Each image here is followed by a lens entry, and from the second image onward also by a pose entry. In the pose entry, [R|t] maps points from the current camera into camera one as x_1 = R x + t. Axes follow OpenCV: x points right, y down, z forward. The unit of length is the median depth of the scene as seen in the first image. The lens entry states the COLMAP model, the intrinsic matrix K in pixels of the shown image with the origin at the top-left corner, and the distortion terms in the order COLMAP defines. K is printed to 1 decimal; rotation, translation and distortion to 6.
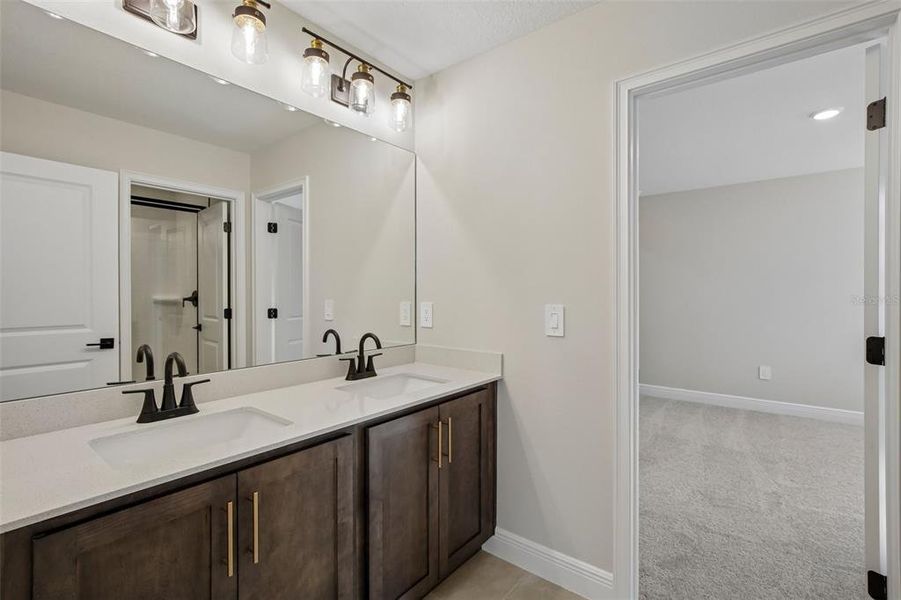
lens RADIAL K [[410.3, 0, 454.6], [0, 410.3, 298.0], [0, 0, 1]] dist [-0.014348, 0.000478]
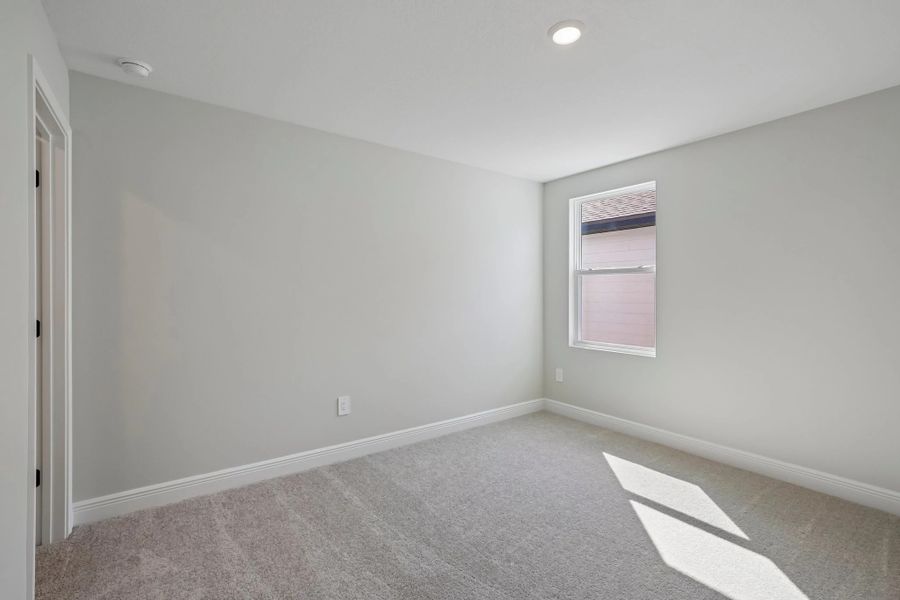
lens RADIAL K [[409.9, 0, 452.6], [0, 409.9, 298.0], [0, 0, 1]] dist [-0.014348, 0.000478]
pose [[0.271029, -0.007071, 0.962545, 0.126530], [0.009588, 0.999943, 0.004646, -0.006489], [-0.962523, 0.007969, 0.271082, 0.637619]]
